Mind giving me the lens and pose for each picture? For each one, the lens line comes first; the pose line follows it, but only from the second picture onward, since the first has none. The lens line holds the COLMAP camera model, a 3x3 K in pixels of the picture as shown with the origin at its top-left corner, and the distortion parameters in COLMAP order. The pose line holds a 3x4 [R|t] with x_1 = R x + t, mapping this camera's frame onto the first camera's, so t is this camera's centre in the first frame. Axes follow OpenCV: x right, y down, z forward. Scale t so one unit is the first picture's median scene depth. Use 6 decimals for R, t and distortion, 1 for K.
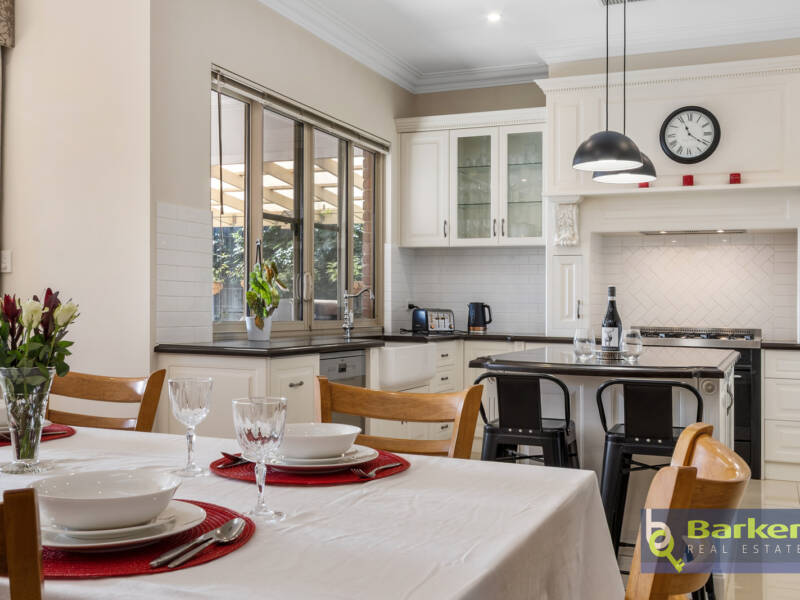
lens RADIAL K [[868.0, 0, 399.9], [0, 868.0, 302.1], [0, 0, 1]] dist [-0.021145, 0.000000]
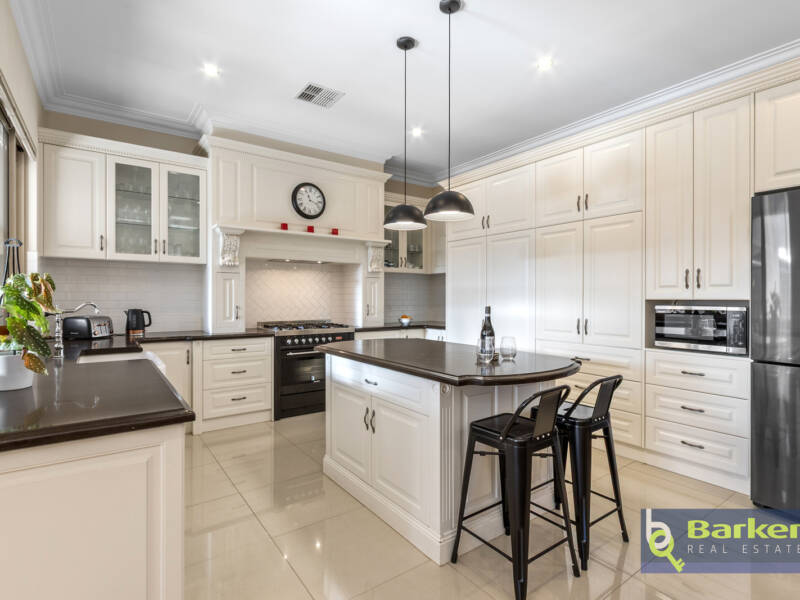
lens RADIAL K [[412.4, 0, 400.8], [0, 412.4, 292.0], [0, 0, 1]] dist [0.004141, 0.001215]
pose [[0.515913, -0.000151, 0.856641, -0.206988], [0.002200, 0.999997, -0.001149, -0.021632], [-0.856638, 0.002477, 0.515912, 0.418108]]
